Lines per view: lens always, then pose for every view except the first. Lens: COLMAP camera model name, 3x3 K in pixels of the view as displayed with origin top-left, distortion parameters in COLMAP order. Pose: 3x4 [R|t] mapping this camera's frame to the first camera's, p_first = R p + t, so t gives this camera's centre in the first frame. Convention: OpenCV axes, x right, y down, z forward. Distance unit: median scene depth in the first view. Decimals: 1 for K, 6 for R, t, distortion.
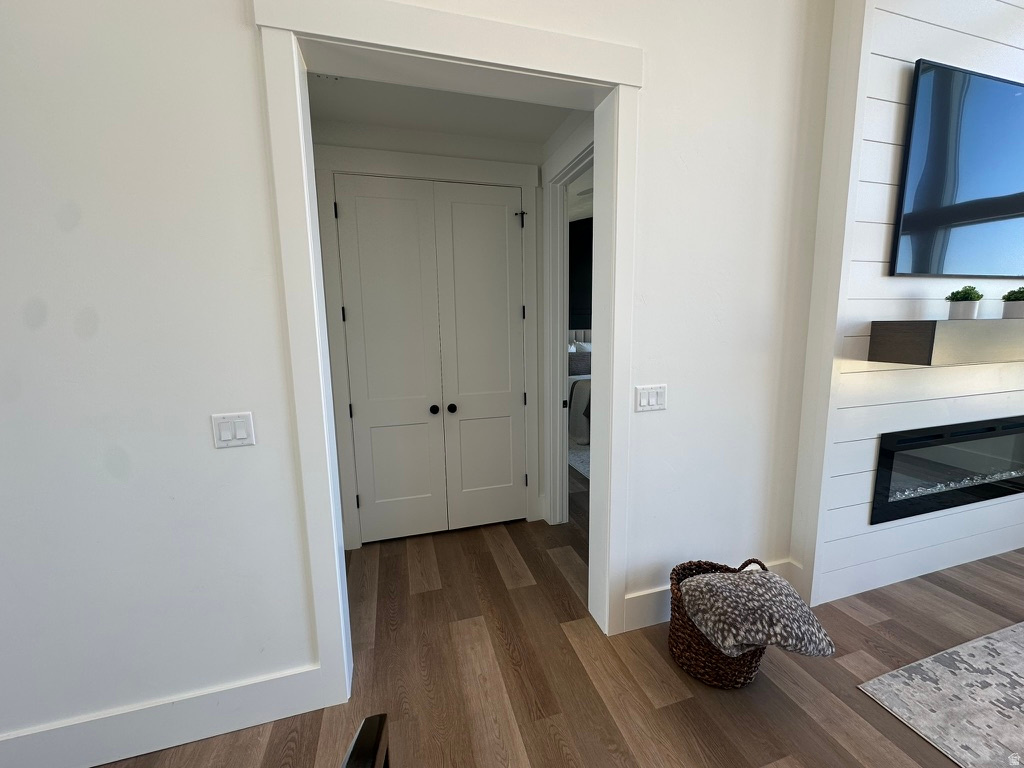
lens RADIAL K [[407.9, 0, 512.5], [0, 407.9, 383.1], [0, 0, 1]] dist [-0.002279, -0.000142]
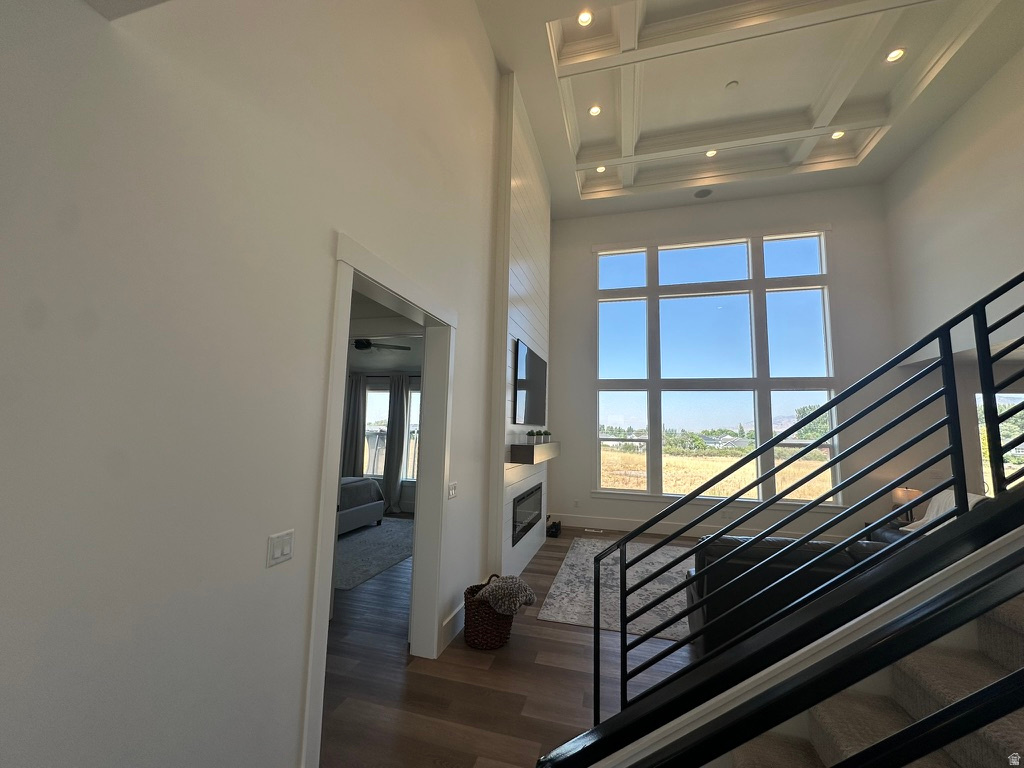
lens RADIAL K [[407.9, 0, 512.4], [0, 407.9, 382.6], [0, 0, 1]] dist [-0.002279, -0.000142]
pose [[0.528499, 0.125156, 0.839657, -1.132344], [0.087522, 0.975770, -0.200532, -0.043459], [-0.844410, 0.179469, 0.504740, -0.185670]]
